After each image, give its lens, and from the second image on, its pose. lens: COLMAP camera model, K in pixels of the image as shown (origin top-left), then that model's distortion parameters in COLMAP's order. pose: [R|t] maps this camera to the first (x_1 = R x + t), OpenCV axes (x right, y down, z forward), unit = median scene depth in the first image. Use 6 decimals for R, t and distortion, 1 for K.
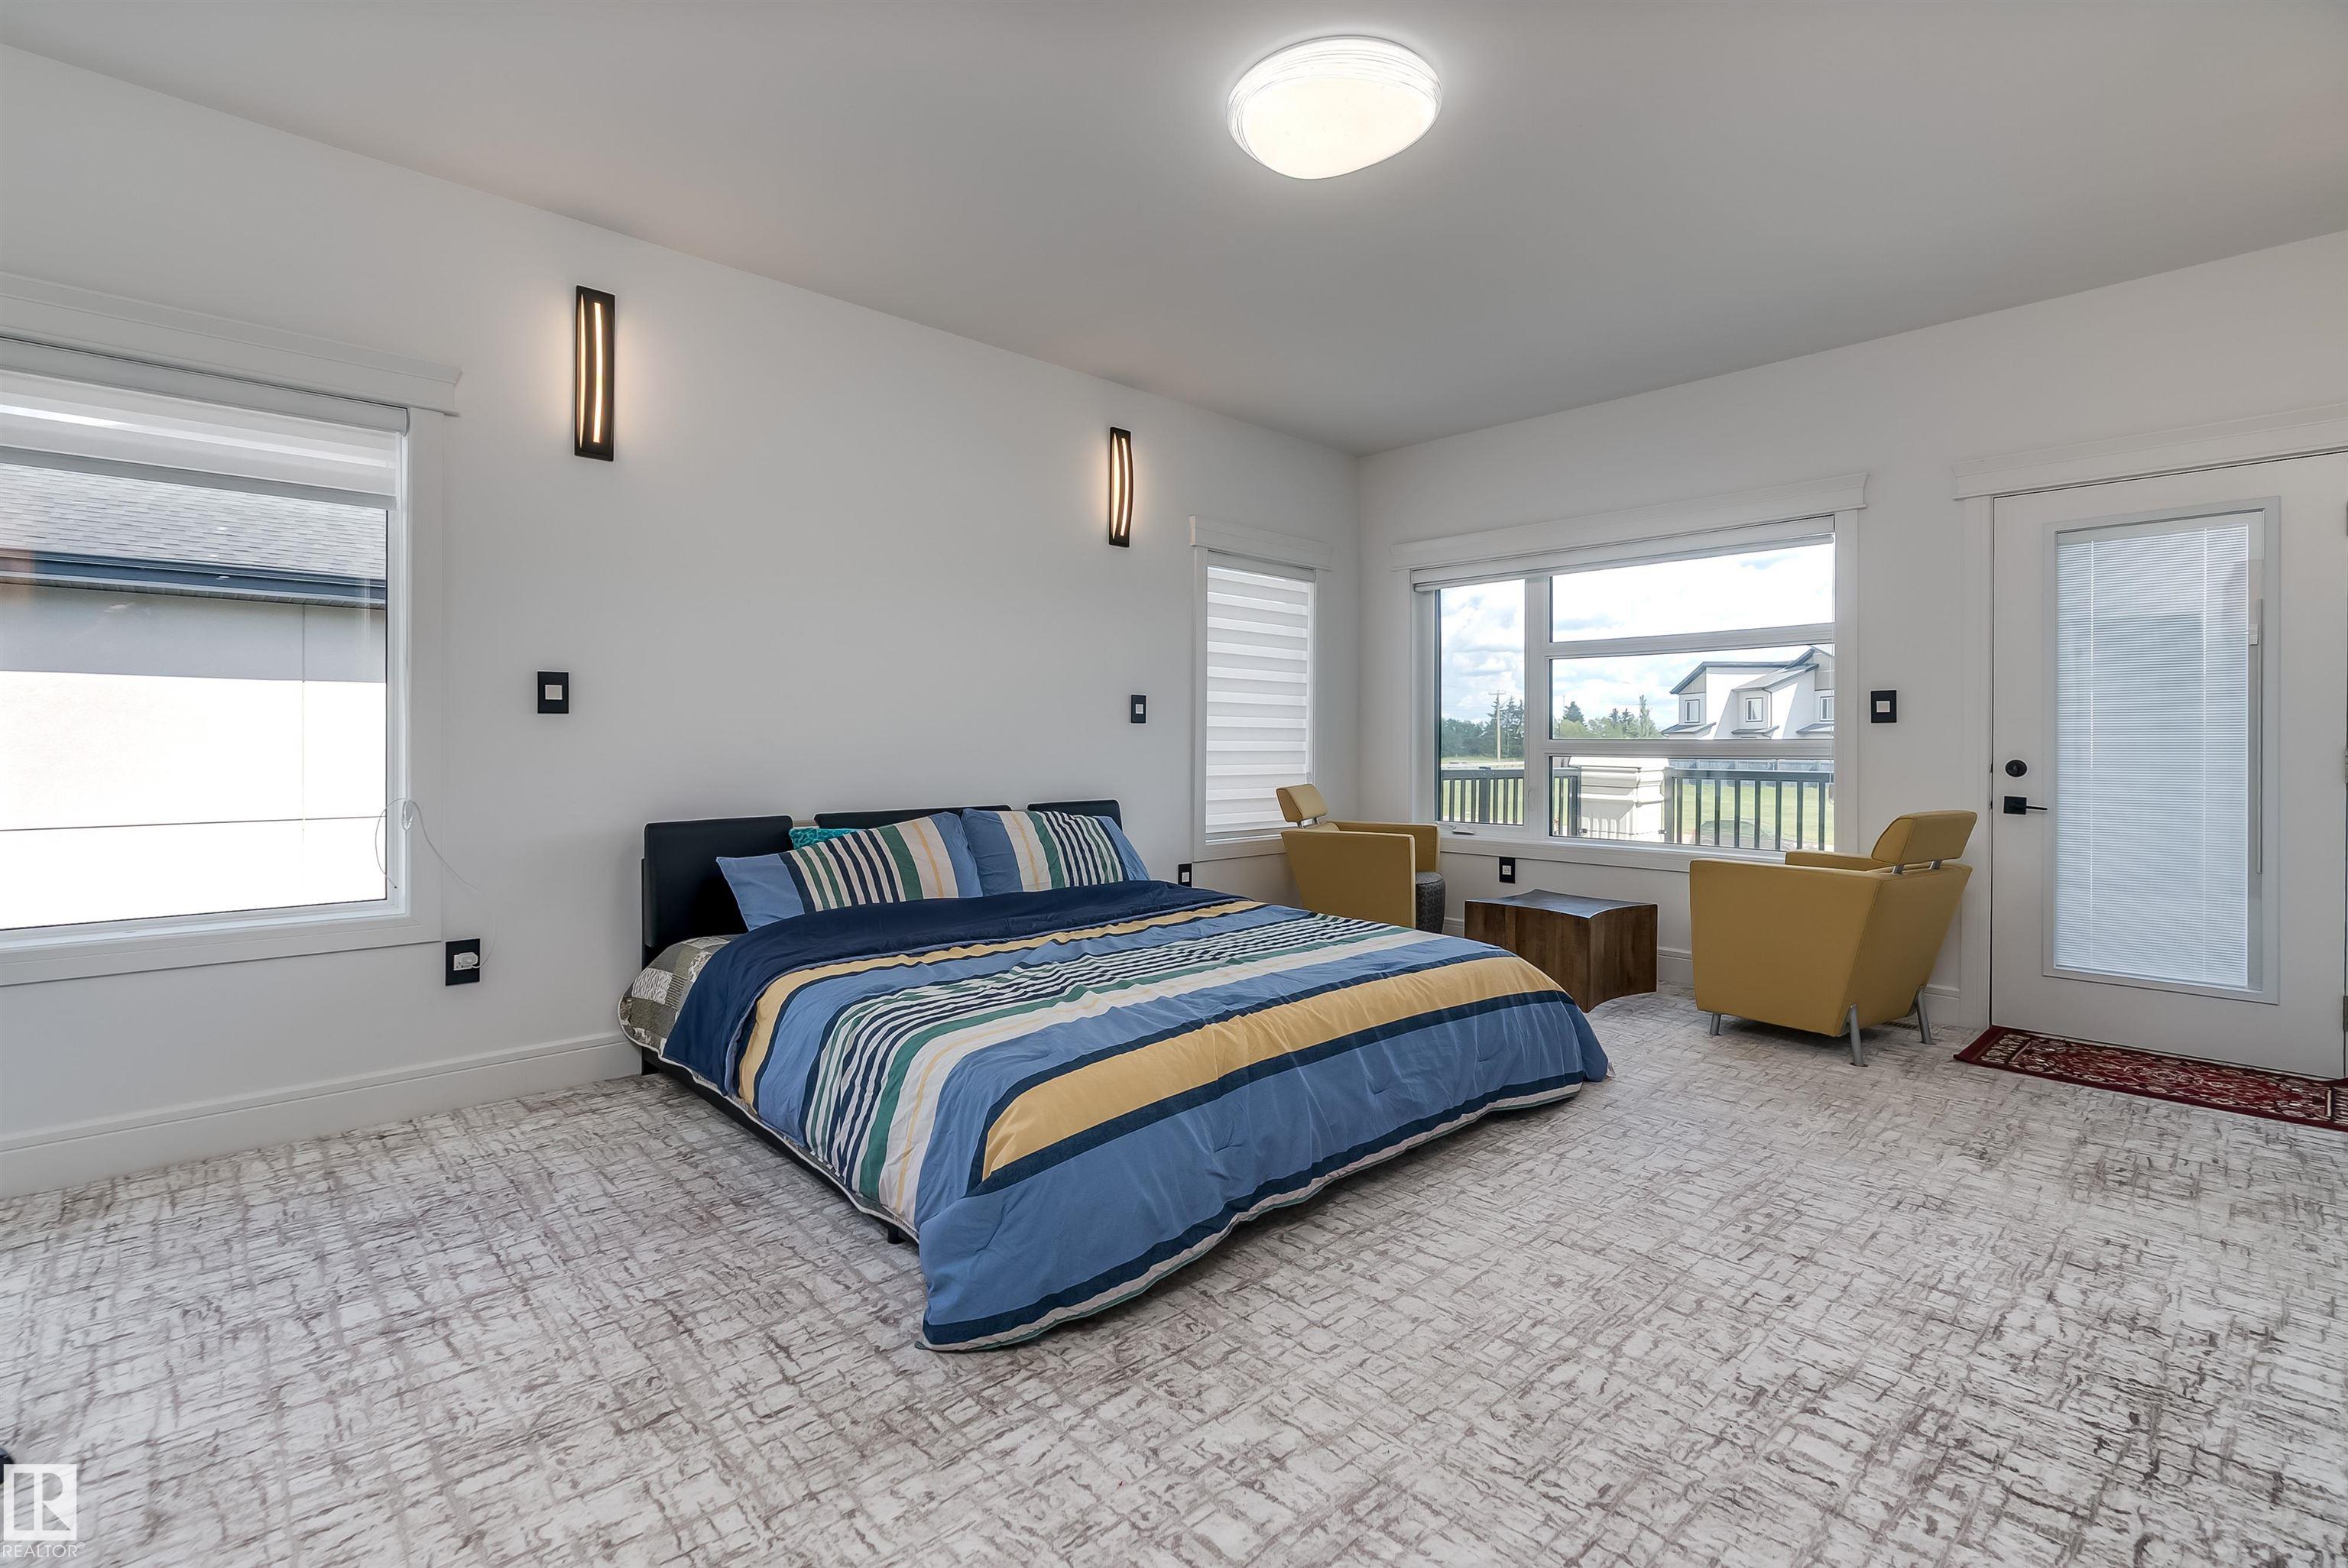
lens RADIAL K [[1050.4, 0, 1166.6], [0, 1050.4, 754.2], [0, 0, 1]] dist [-0.002667, -0.000523]
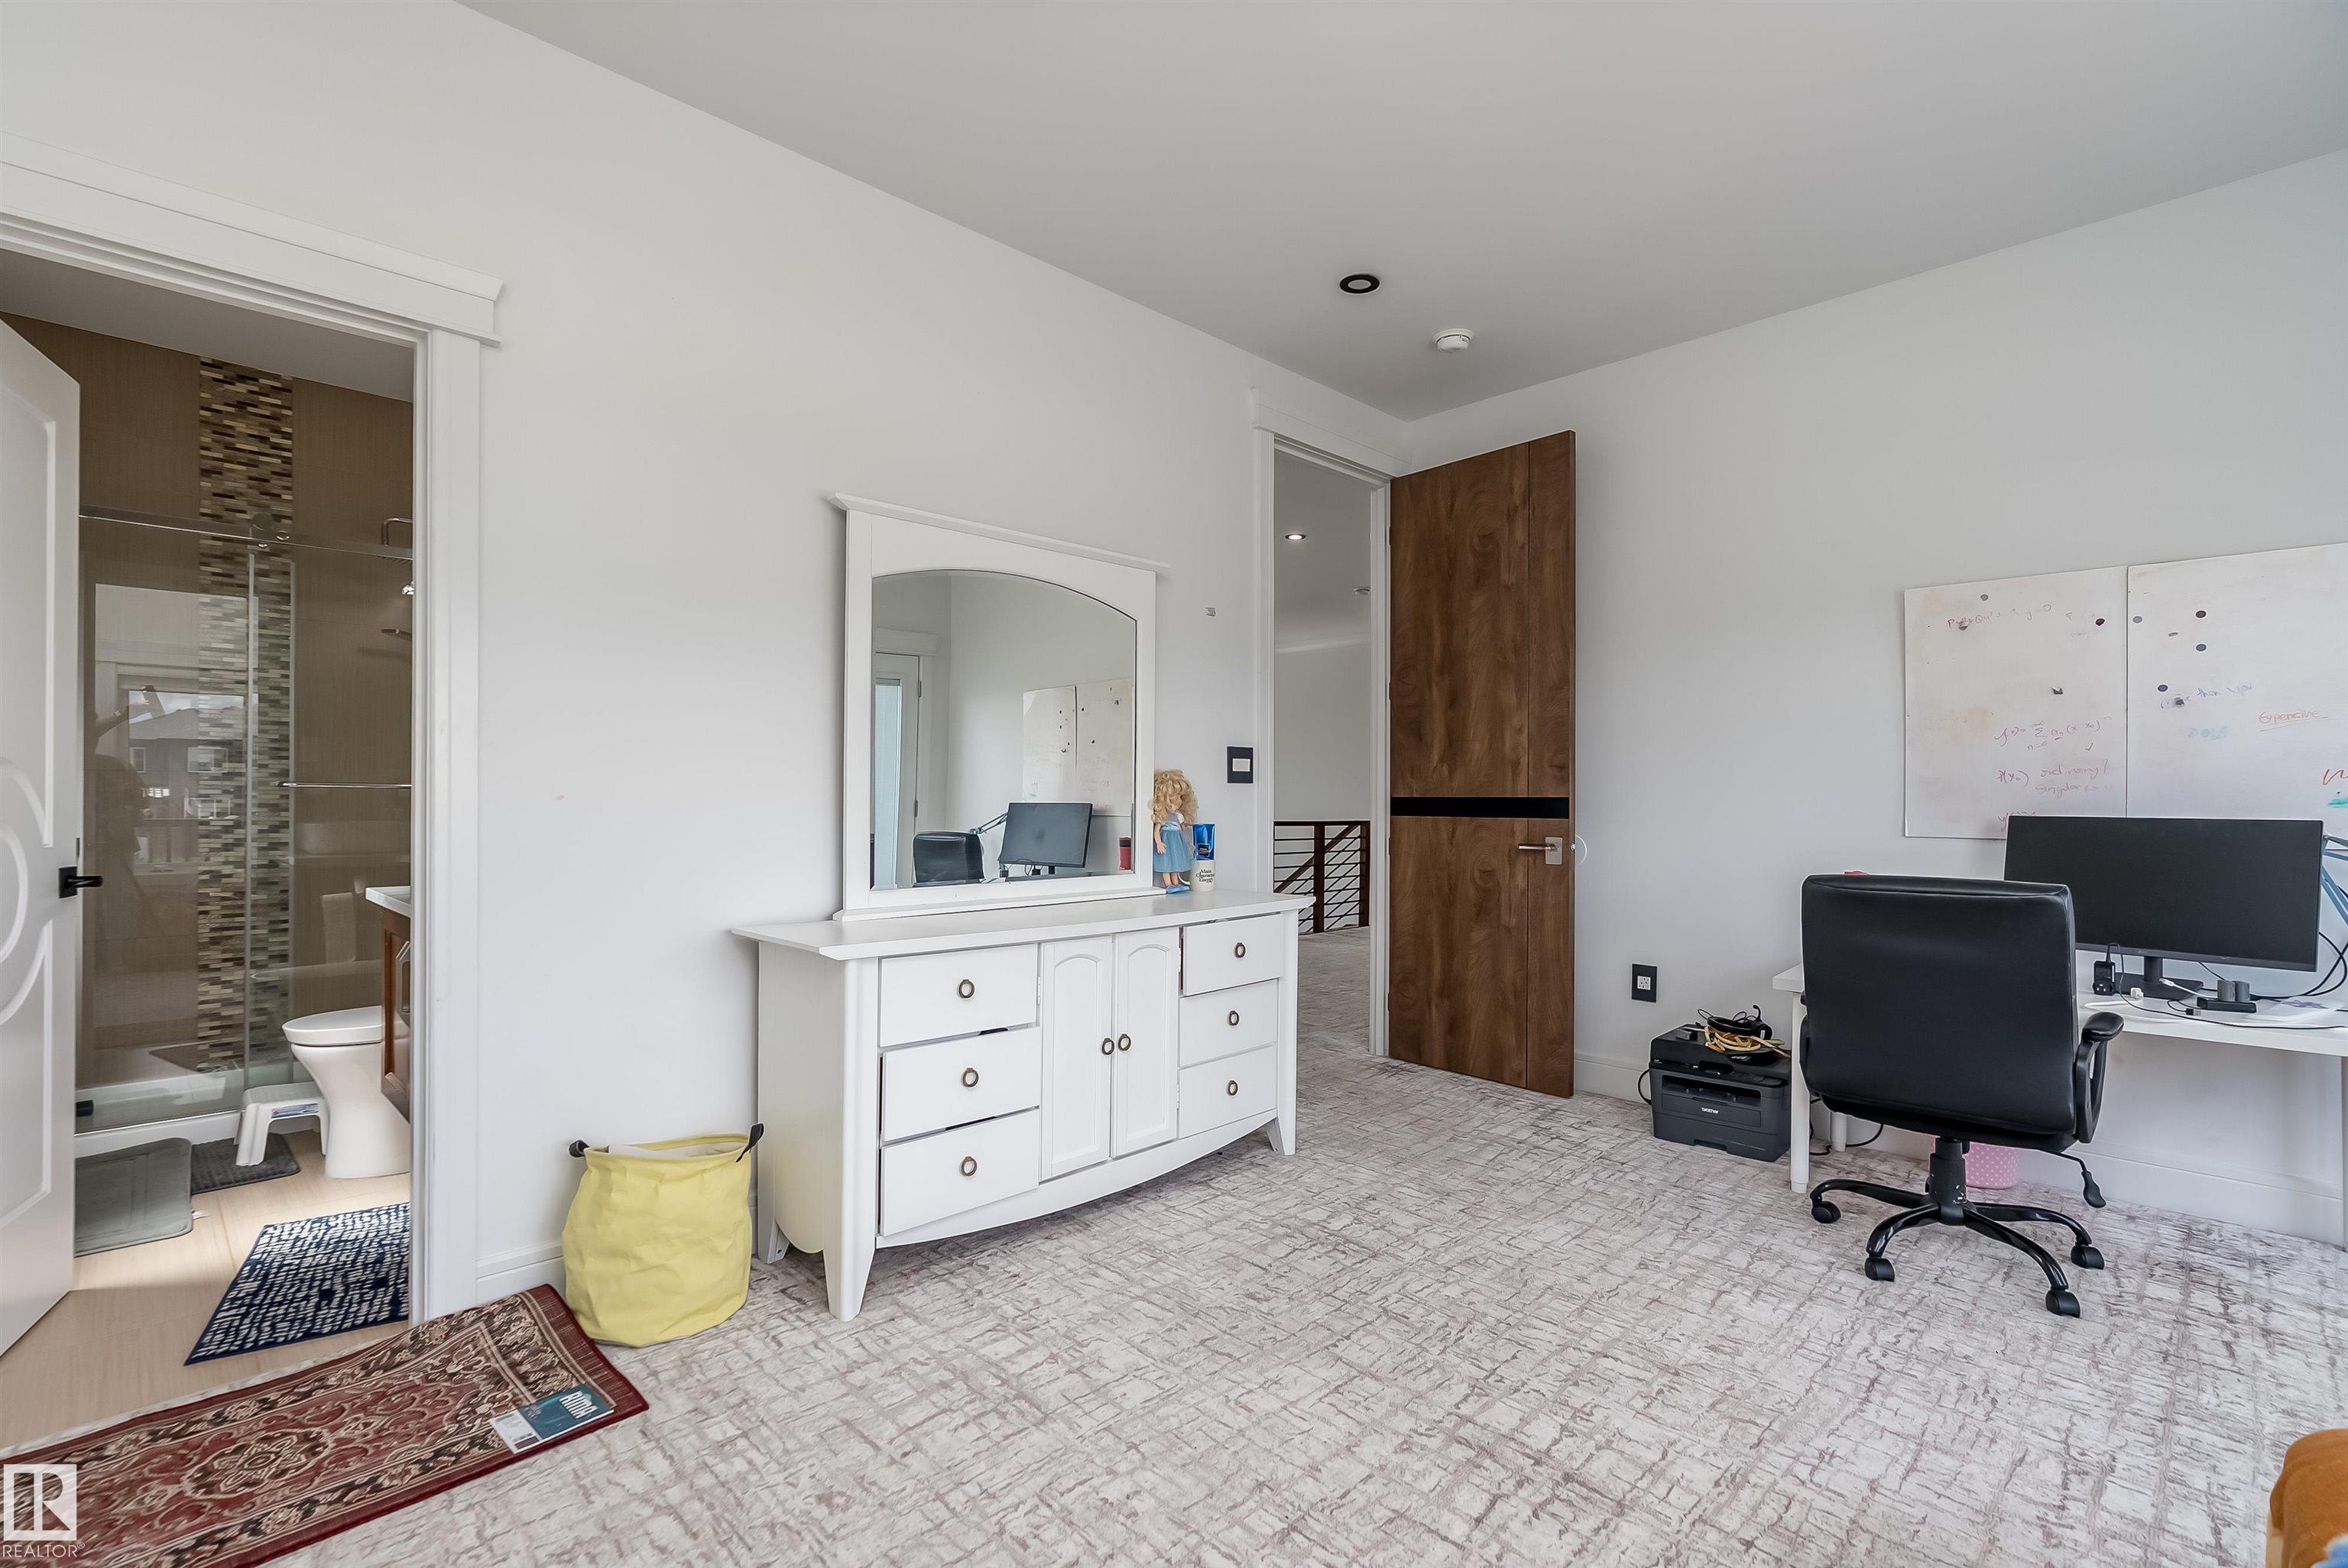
lens RADIAL K [[1080.7, 0, 1167.6], [0, 1080.7, 809.5], [0, 0, 1]] dist [0.000476, 0.000401]
pose [[0.027384, 0.007171, -0.999599, 1.368096], [-0.006749, 0.999953, 0.006989, -0.011703], [0.999602, 0.006555, 0.027431, 0.802995]]
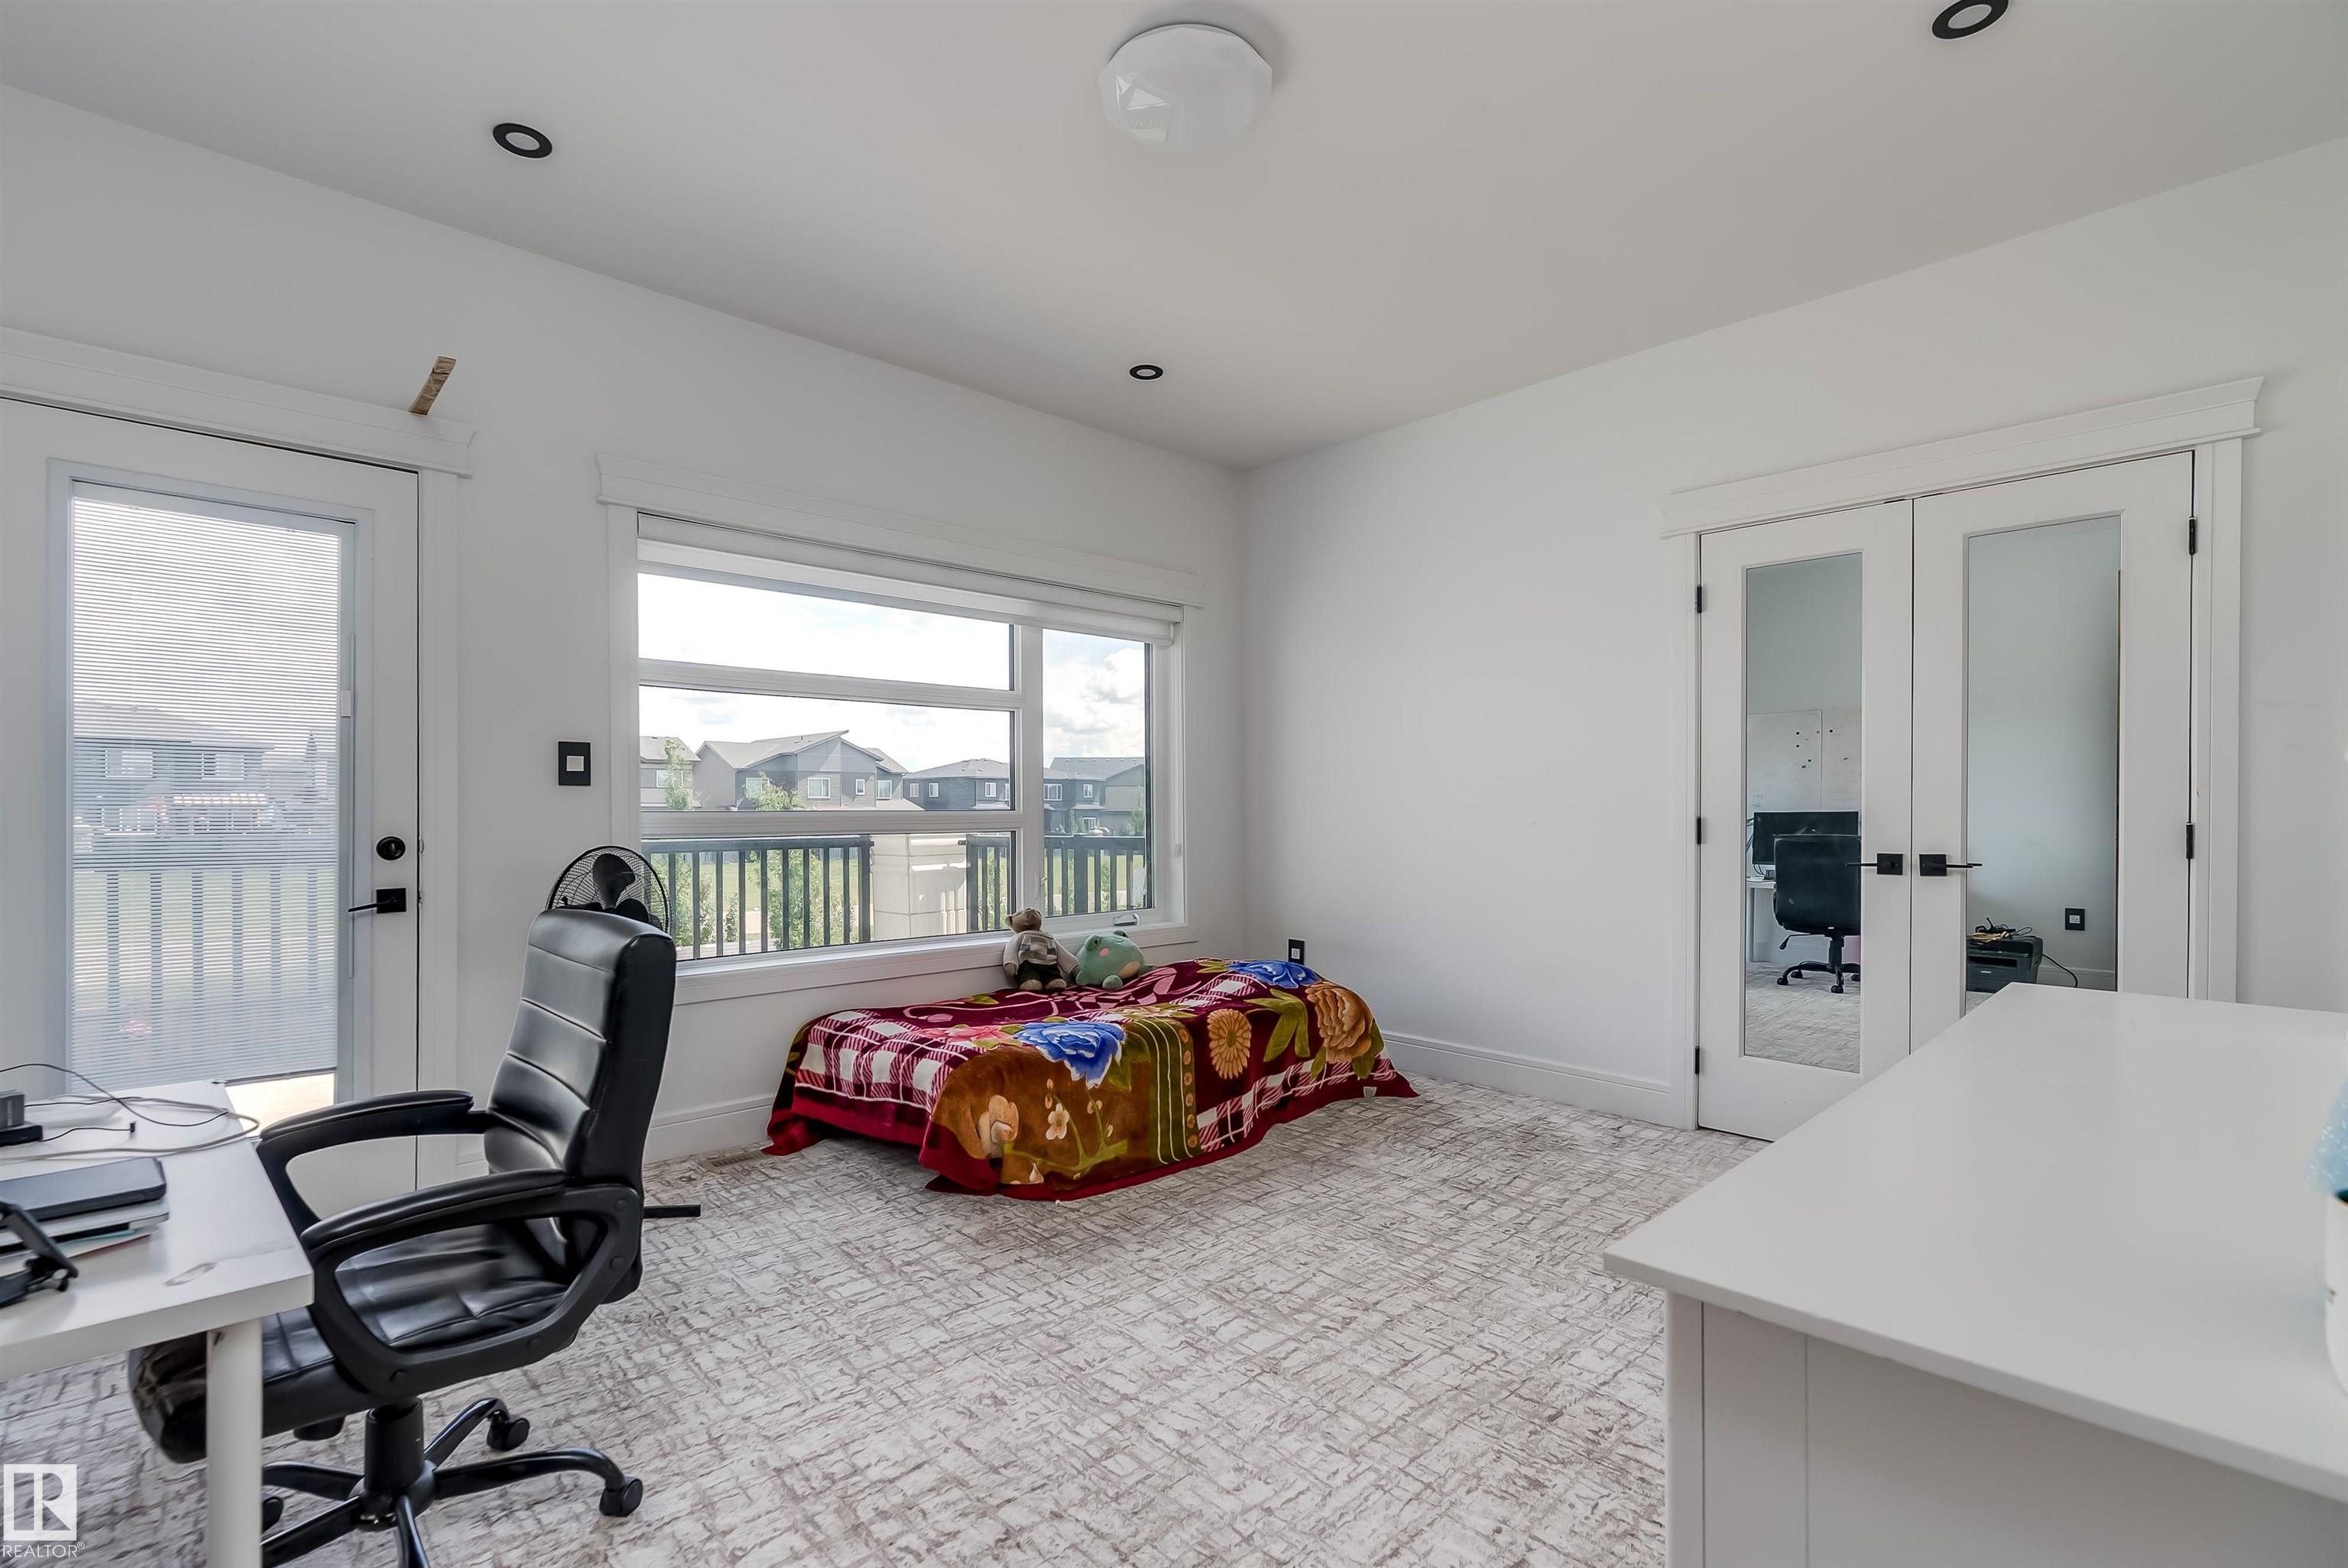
lens RADIAL K [[1080.7, 0, 1167.6], [0, 1080.7, 809.5], [0, 0, 1]] dist [0.000476, 0.000401]
pose [[-0.011272, -0.004086, 0.999928, -0.526564], [0.002730, 0.999988, 0.004117, -0.016776], [-0.999933, 0.002777, -0.011261, 0.784225]]
